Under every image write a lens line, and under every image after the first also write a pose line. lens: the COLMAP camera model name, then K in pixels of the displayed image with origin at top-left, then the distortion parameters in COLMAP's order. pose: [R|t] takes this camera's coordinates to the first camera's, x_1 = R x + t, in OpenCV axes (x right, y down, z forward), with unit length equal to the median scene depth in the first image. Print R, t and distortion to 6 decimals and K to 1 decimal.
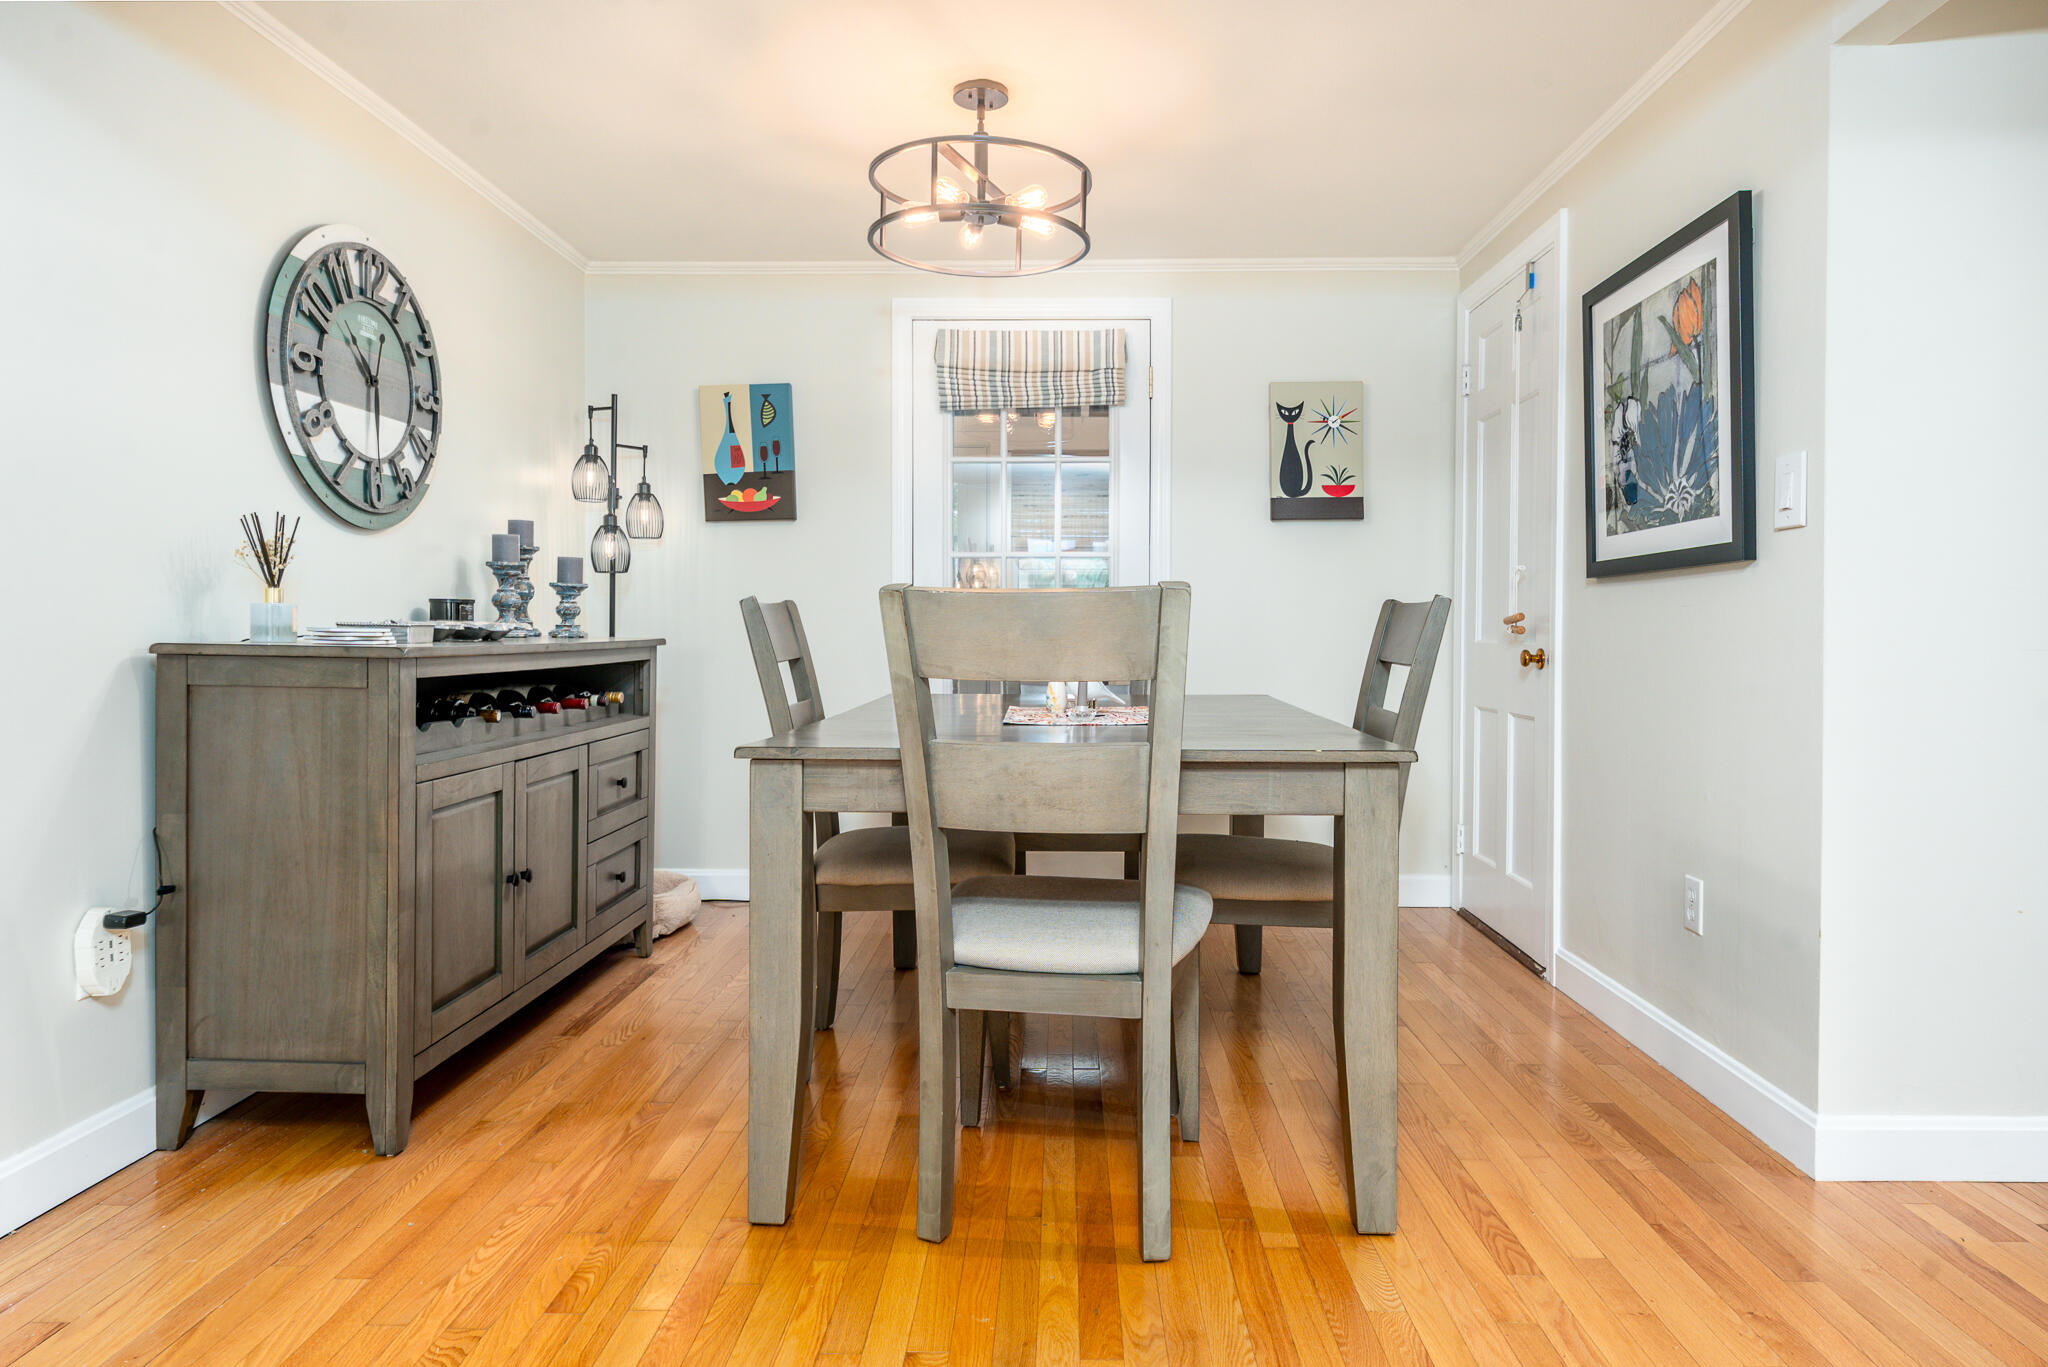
lens RADIAL K [[1207.5, 0, 1088.1], [0, 1207.5, 650.8], [0, 0, 1]] dist [-0.001223, -0.002486]
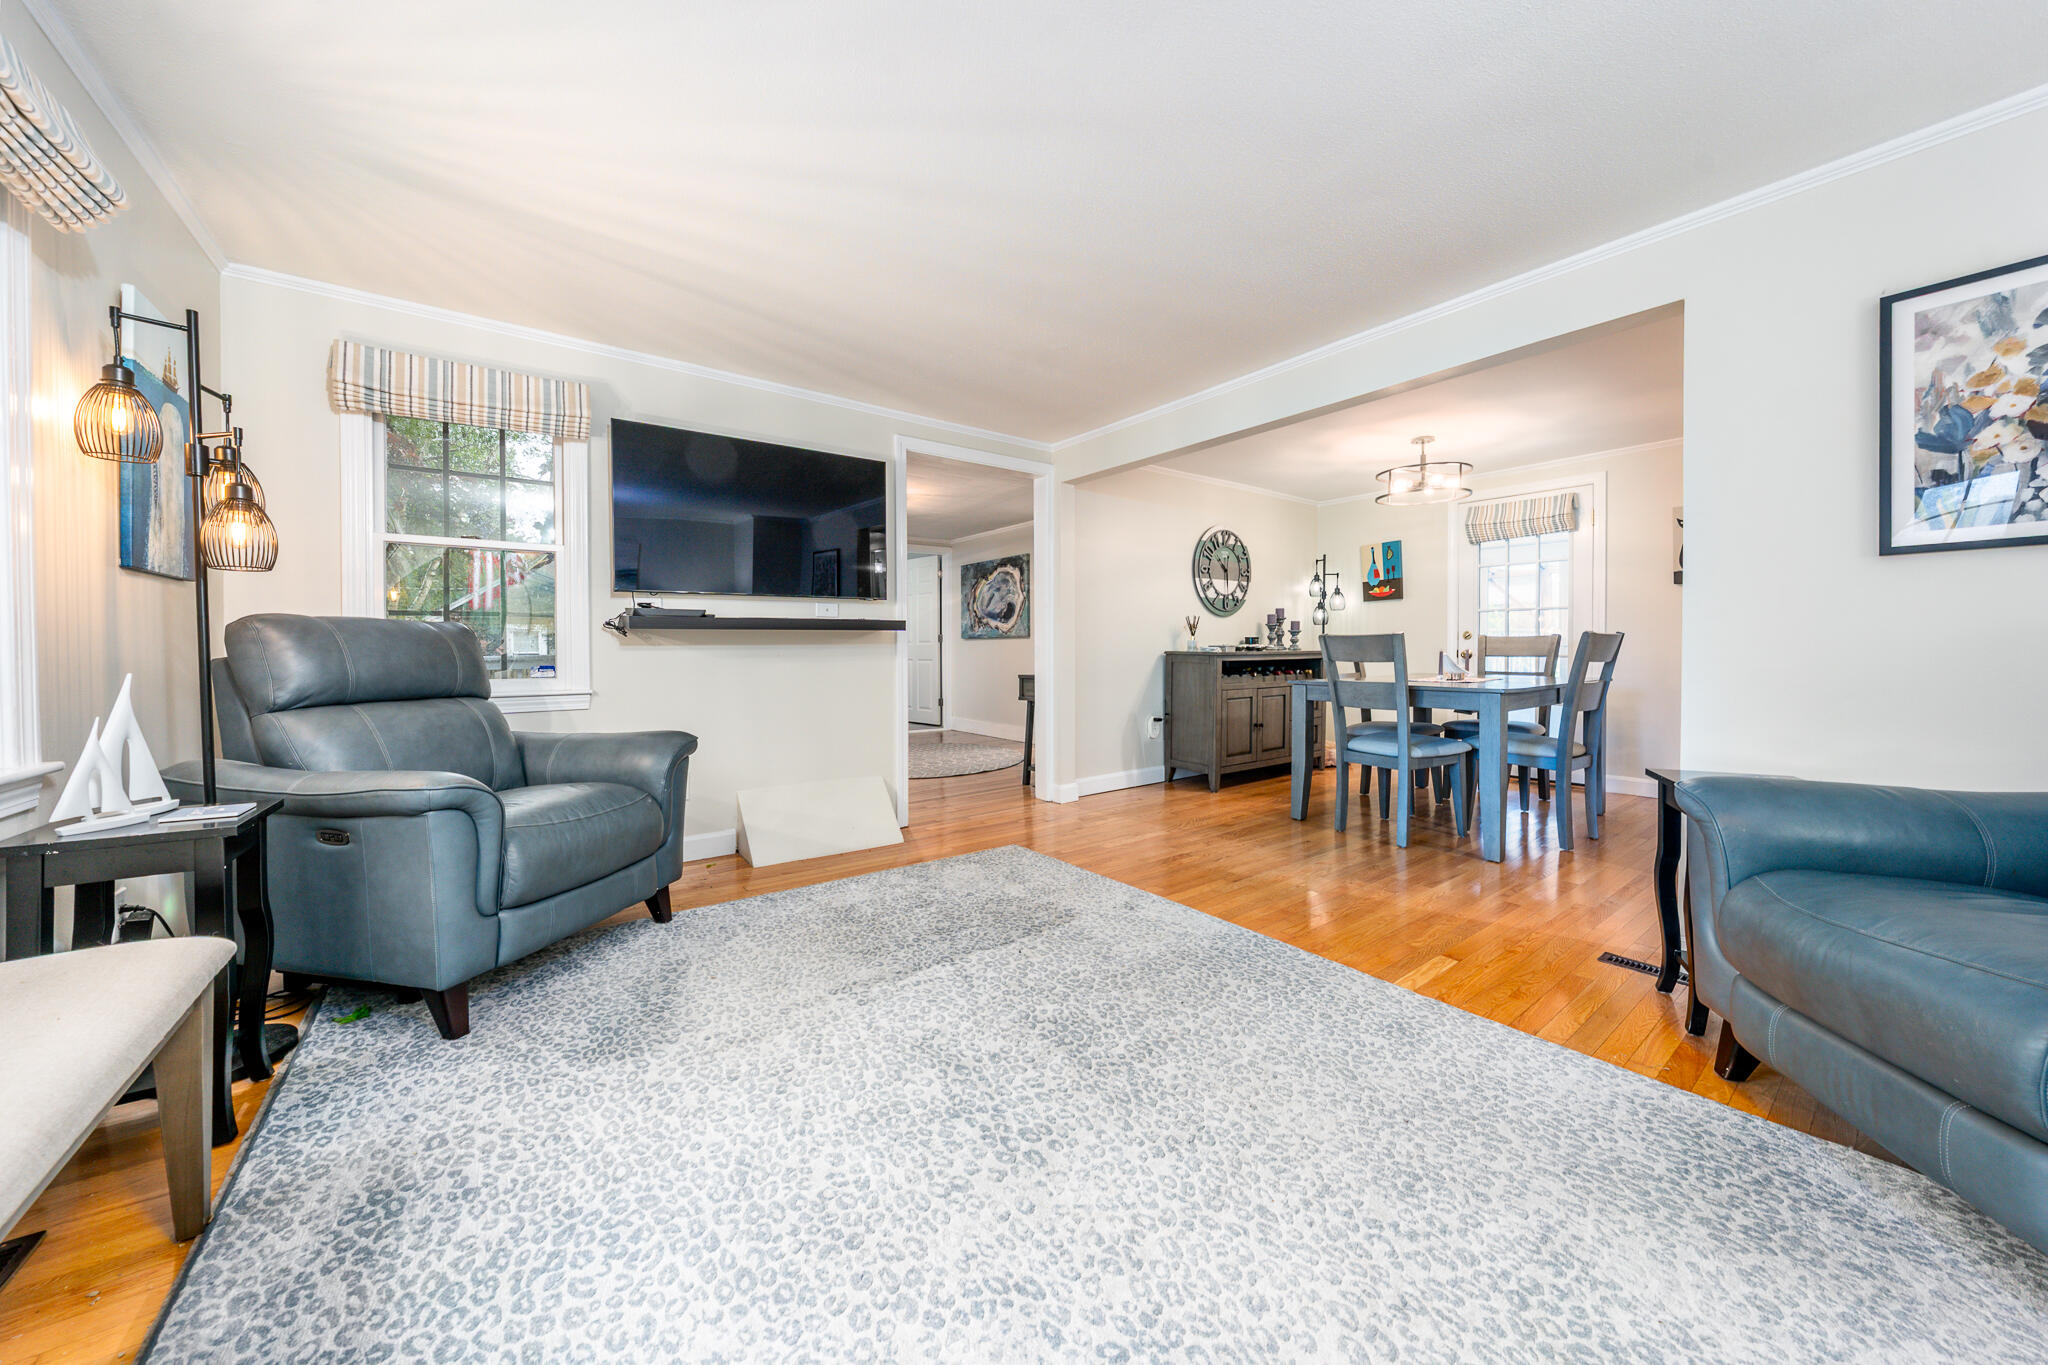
lens RADIAL K [[700.5, 0, 1024.9], [0, 700.5, 656.2], [0, 0, 1]] dist [-0.004309, 0.000115]
pose [[0.606916, 0.009691, -0.794707, 0.412162], [-0.011461, 0.999928, 0.003440, 0.004144], [0.794683, 0.007020, 0.606984, -0.406832]]
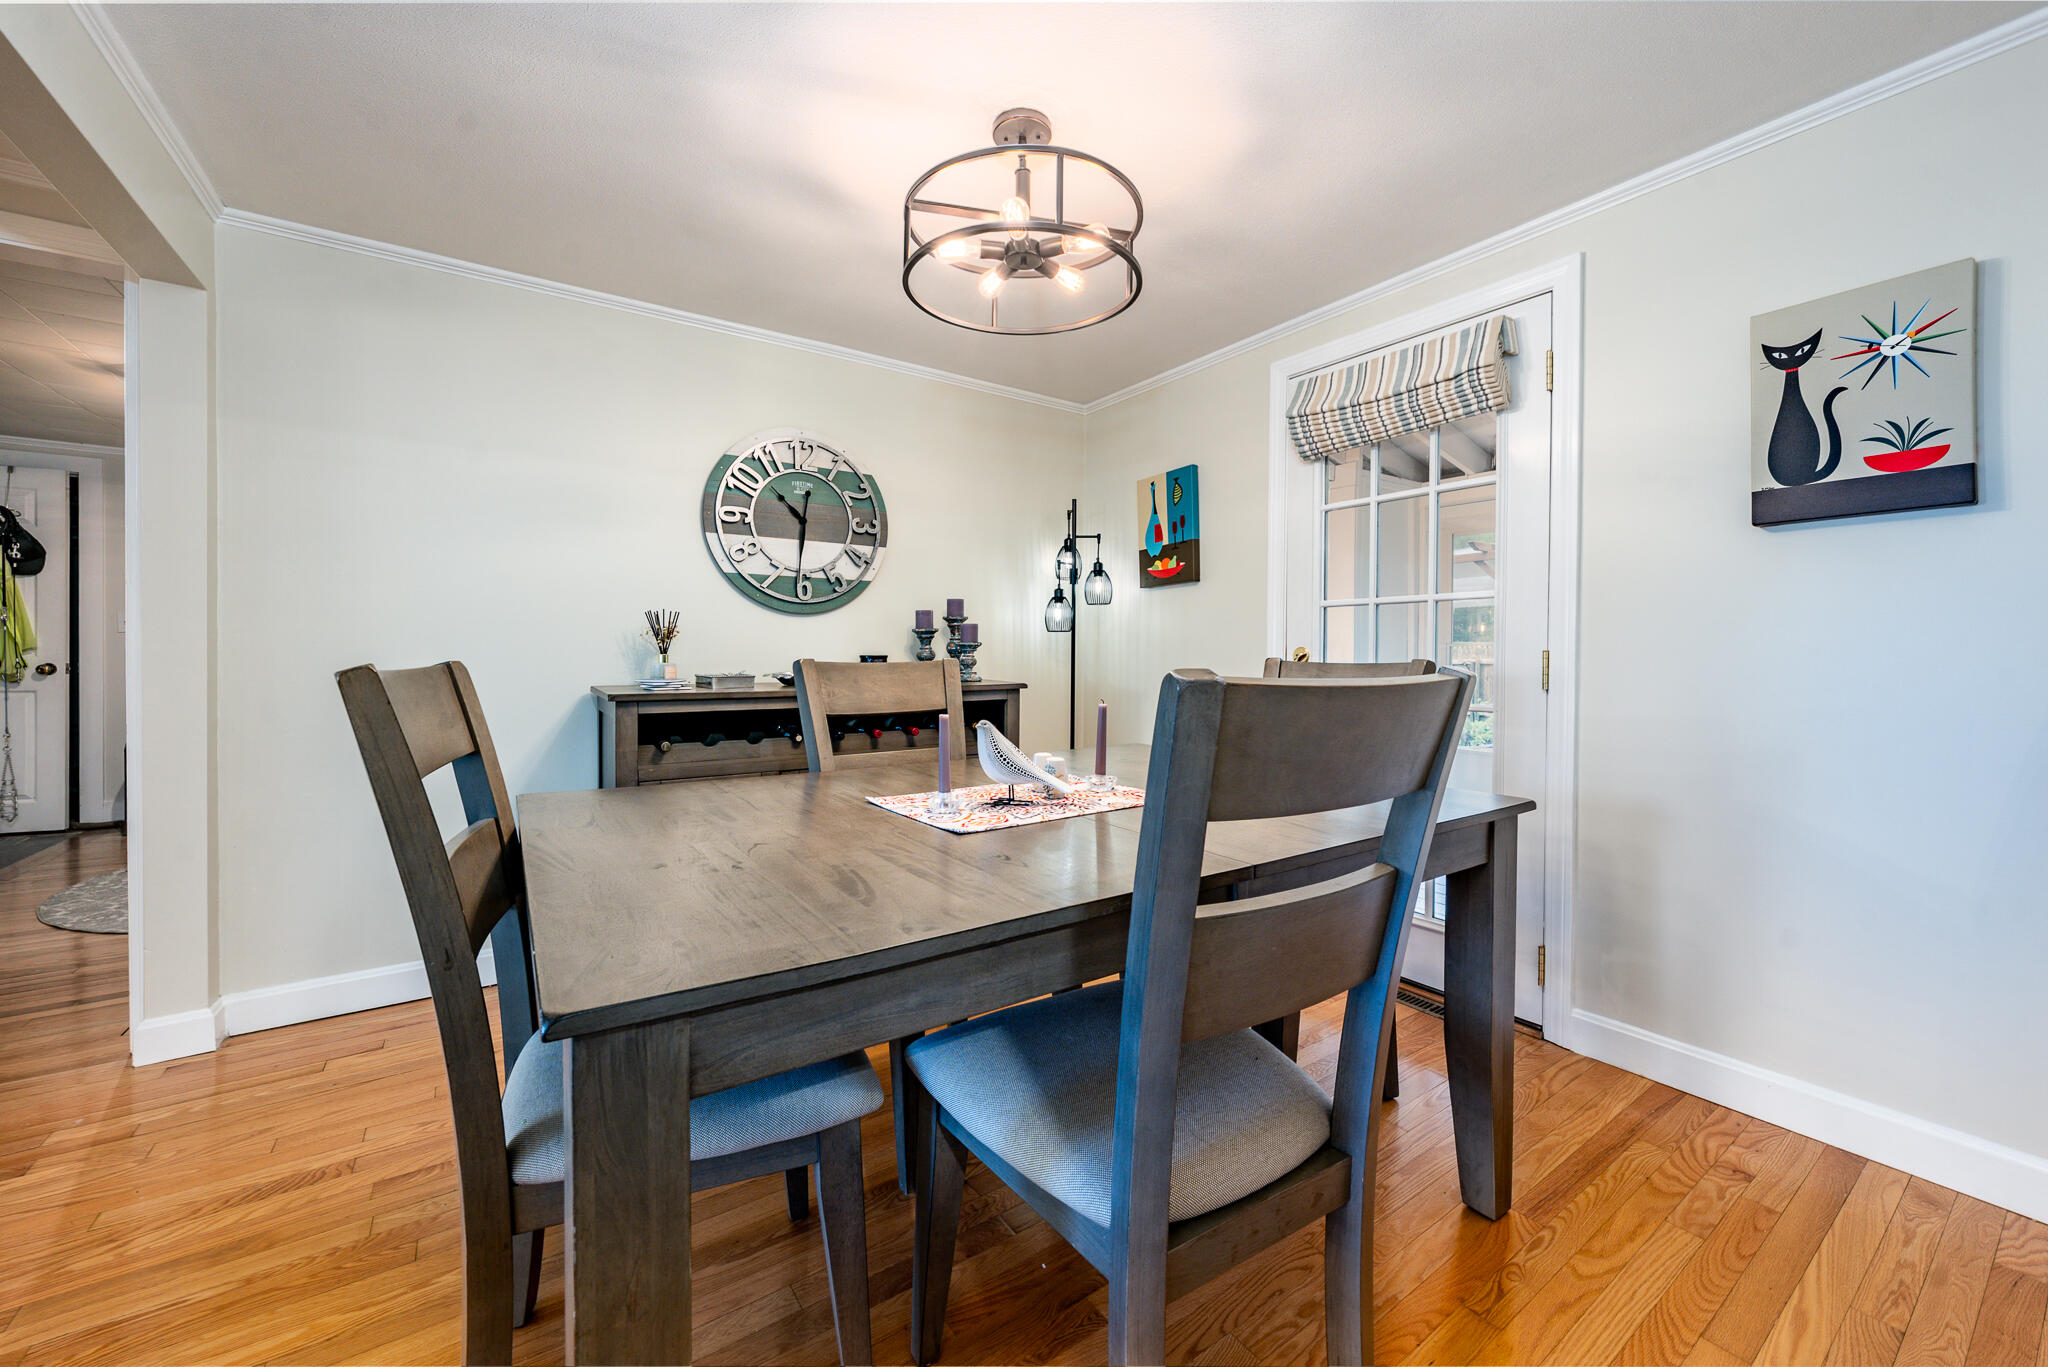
lens RADIAL K [[790.4, 0, 970.6], [0, 790.4, 657.0], [0, 0, 1]] dist [-0.000318, -0.000032]
pose [[0.556472, 0.002411, -0.830863, 0.287152], [-0.018568, 0.999782, -0.009535, -0.027113], [0.830659, 0.020734, 0.556396, 0.435820]]
